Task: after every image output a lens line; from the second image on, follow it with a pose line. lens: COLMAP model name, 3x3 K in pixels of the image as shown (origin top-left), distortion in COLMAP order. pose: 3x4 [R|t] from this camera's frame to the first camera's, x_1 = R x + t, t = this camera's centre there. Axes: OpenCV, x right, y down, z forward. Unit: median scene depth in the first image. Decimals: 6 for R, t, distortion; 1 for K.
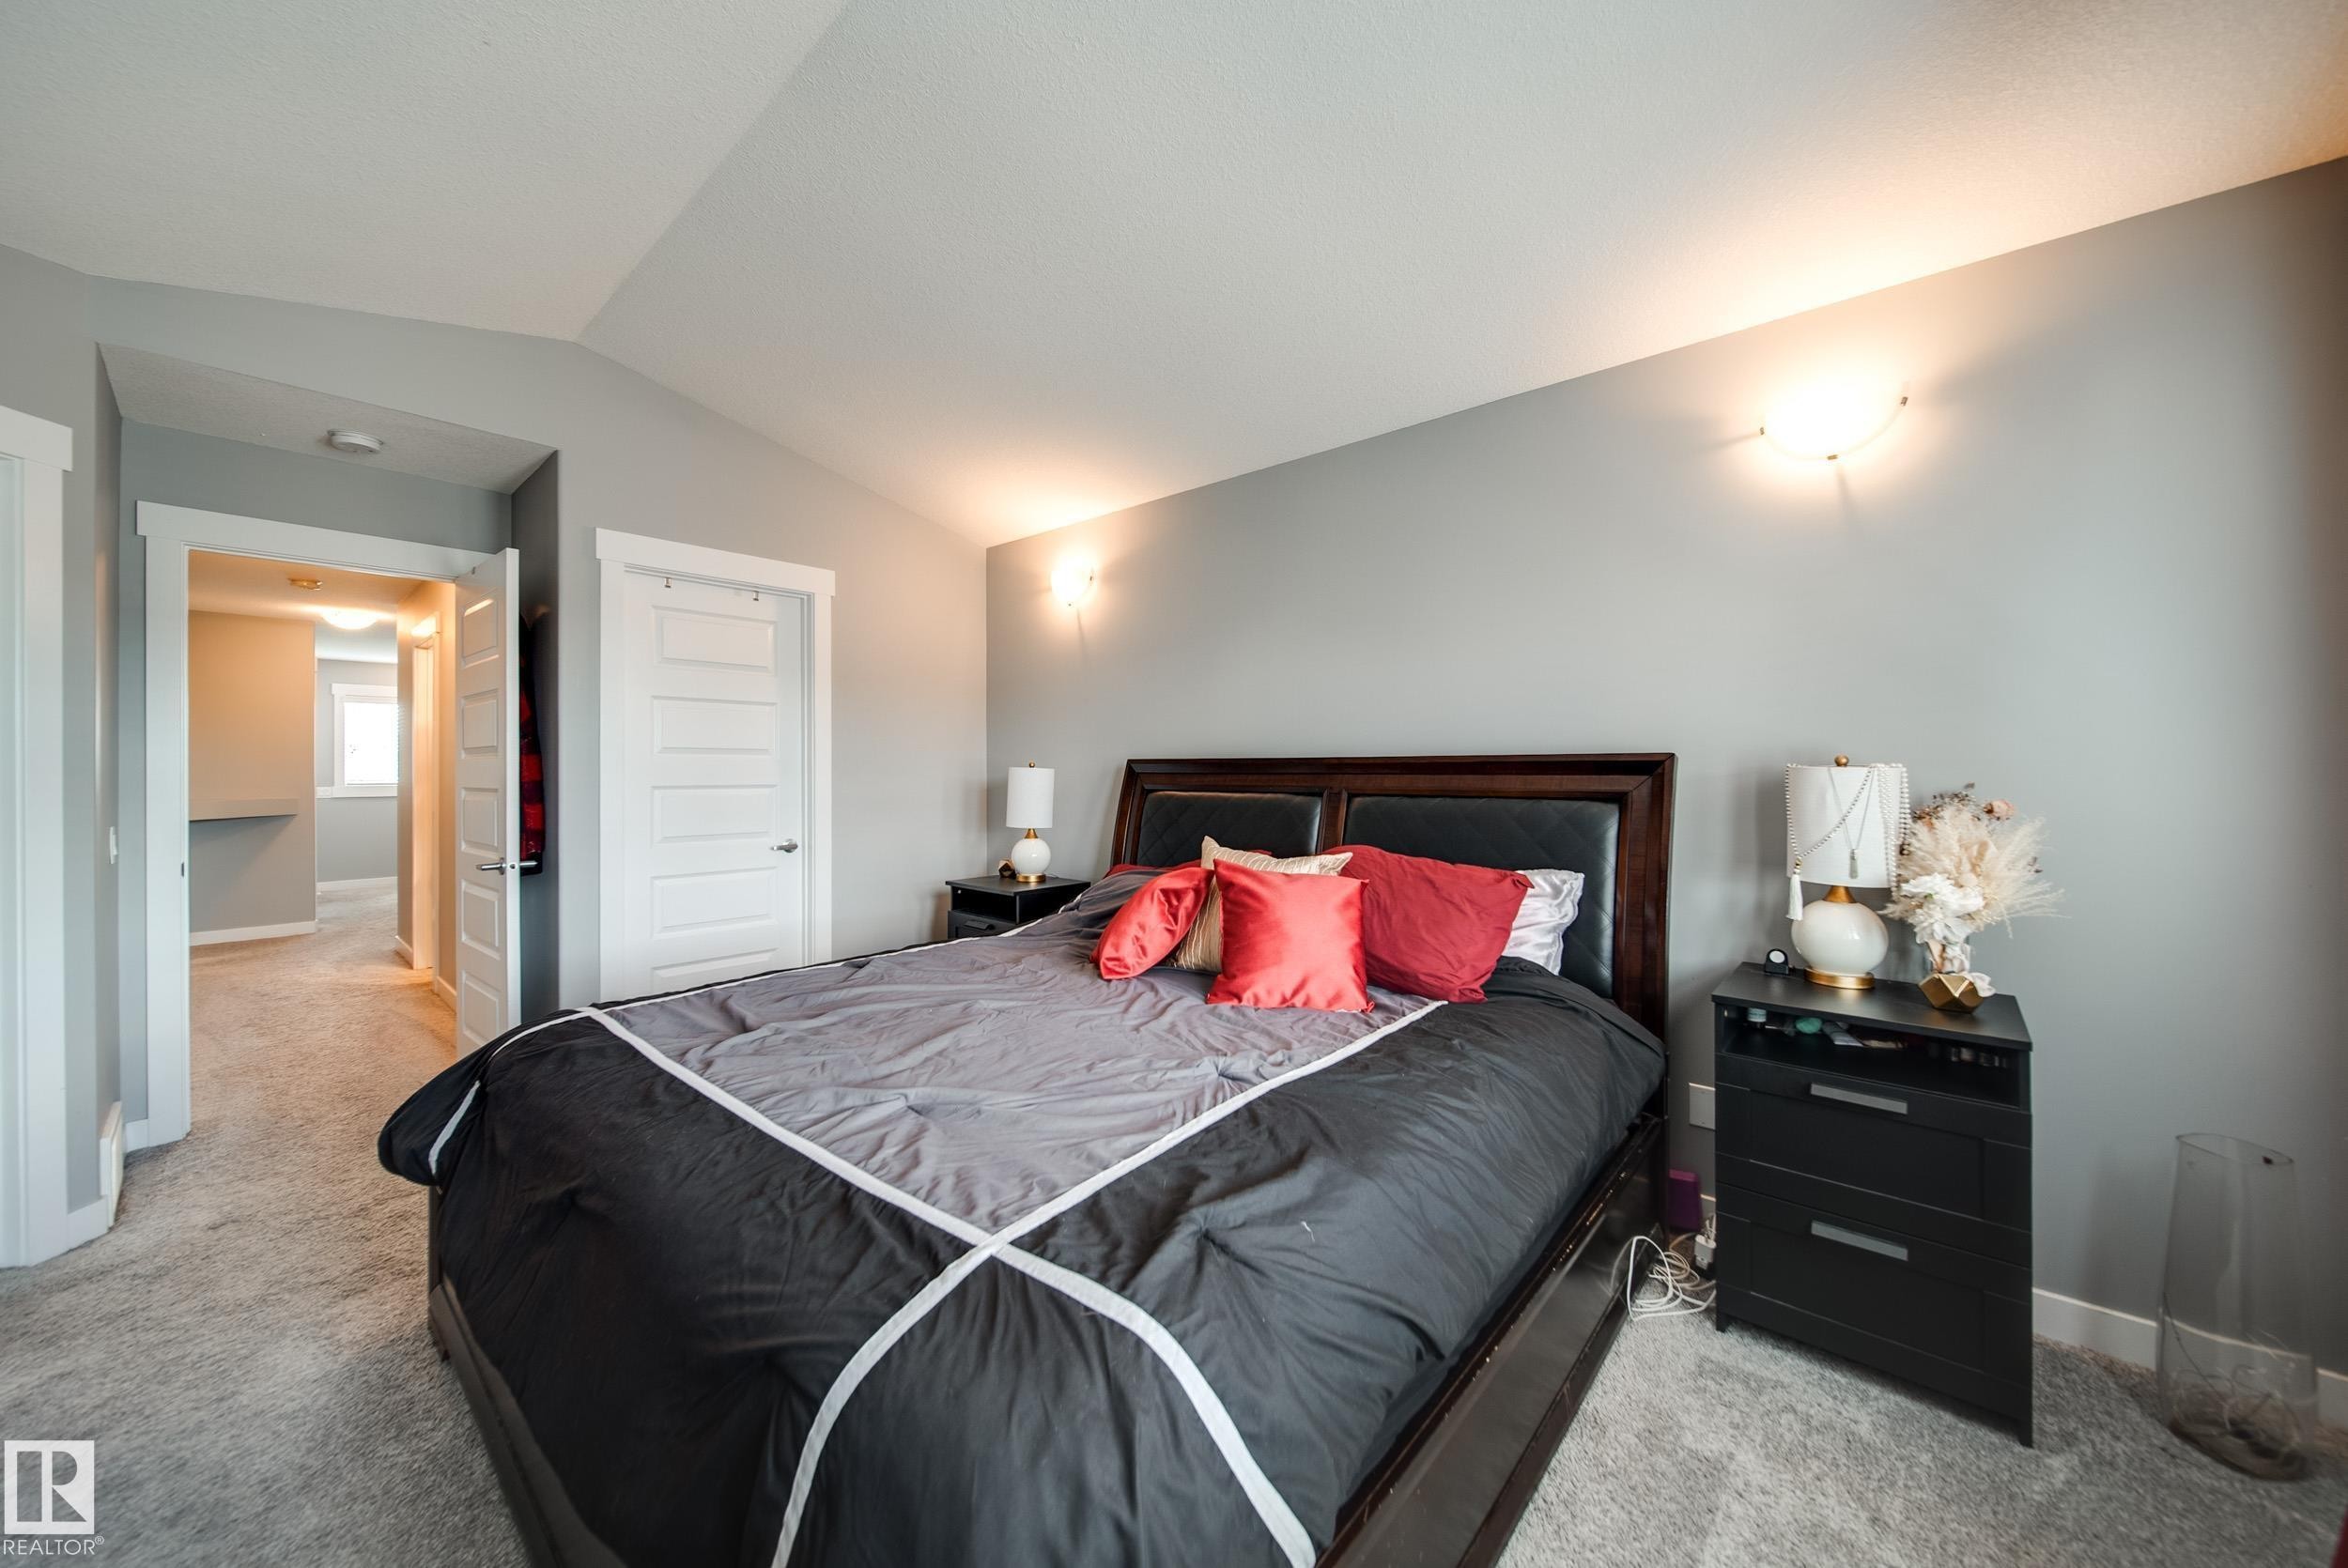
lens RADIAL K [[835.8, 0, 1176.9], [0, 835.8, 775.4], [0, 0, 1]] dist [0.002088, 0.000121]
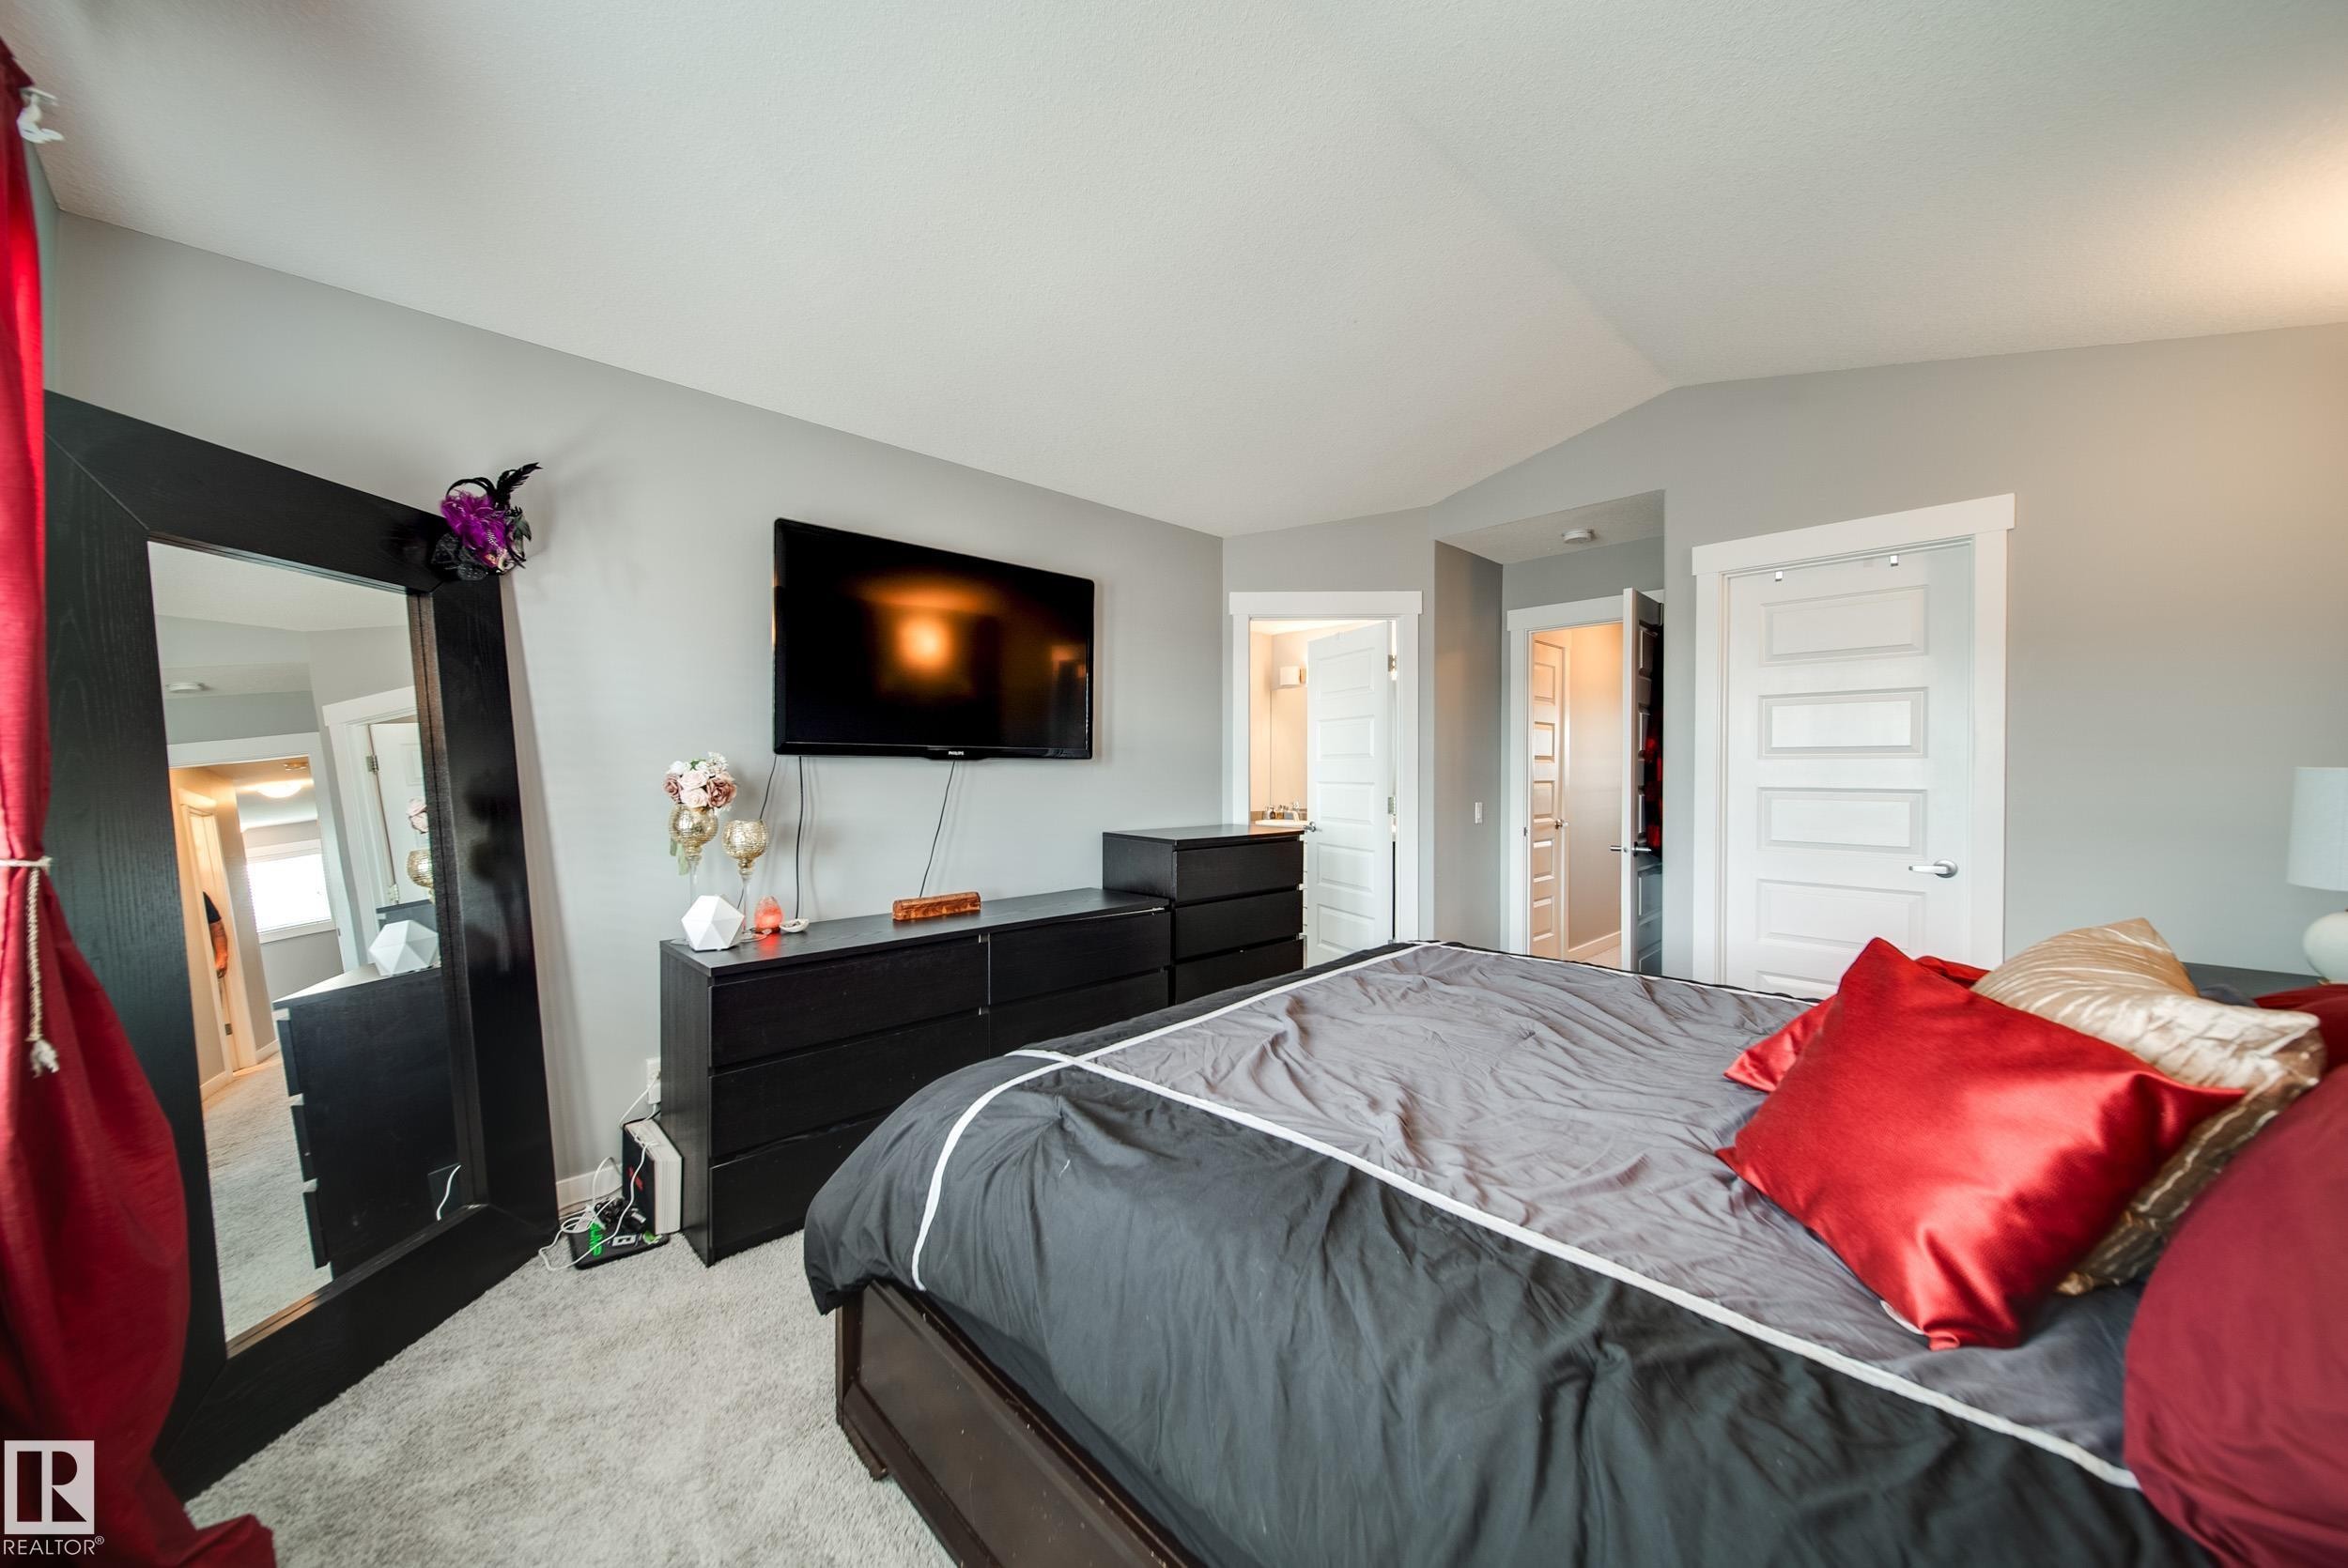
lens RADIAL K [[835.8, 0, 1176.2], [0, 835.8, 773.2], [0, 0, 1]] dist [0.002088, 0.000121]
pose [[-0.087006, 0.006156, -0.996189, 0.470309], [-0.008078, 0.999944, 0.006885, -0.005213], [0.996175, 0.008647, -0.086951, 0.453012]]
